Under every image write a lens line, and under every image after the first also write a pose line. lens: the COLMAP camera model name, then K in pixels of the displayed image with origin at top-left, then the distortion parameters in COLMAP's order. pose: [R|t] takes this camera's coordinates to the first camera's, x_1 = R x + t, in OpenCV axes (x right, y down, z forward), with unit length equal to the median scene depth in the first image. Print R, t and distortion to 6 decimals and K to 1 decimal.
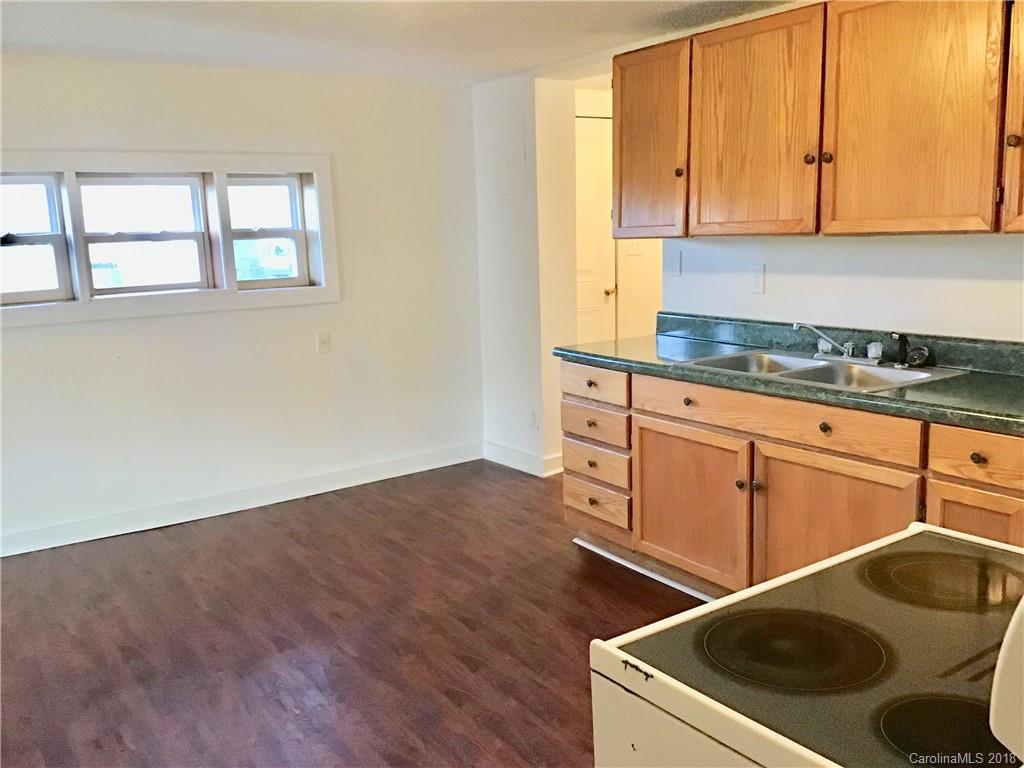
lens RADIAL K [[911.0, 0, 506.9], [0, 911.0, 387.6], [0, 0, 1]] dist [0.132195, -0.217837]
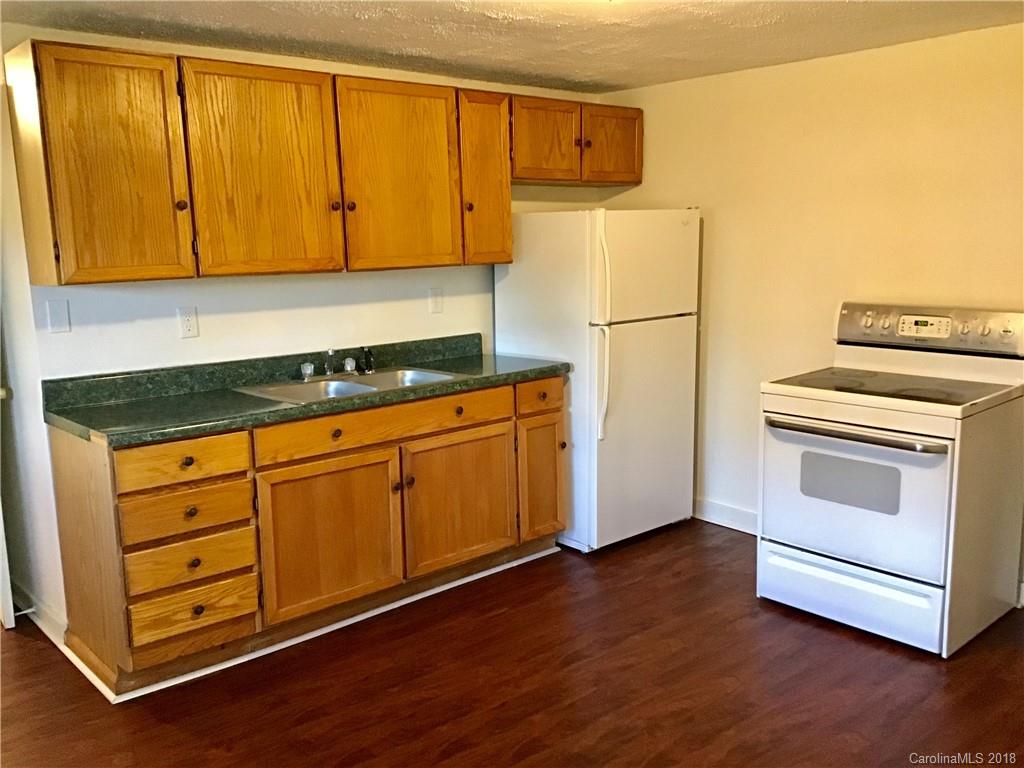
lens RADIAL K [[911.0, 0, 506.9], [0, 911.0, 387.6], [0, 0, 1]] dist [0.132195, -0.217837]
pose [[-0.124592, -0.126191, 0.984151, -0.811189], [0.204359, 0.967350, 0.149908, -0.146364], [-0.970935, 0.219797, -0.094736, 0.895312]]
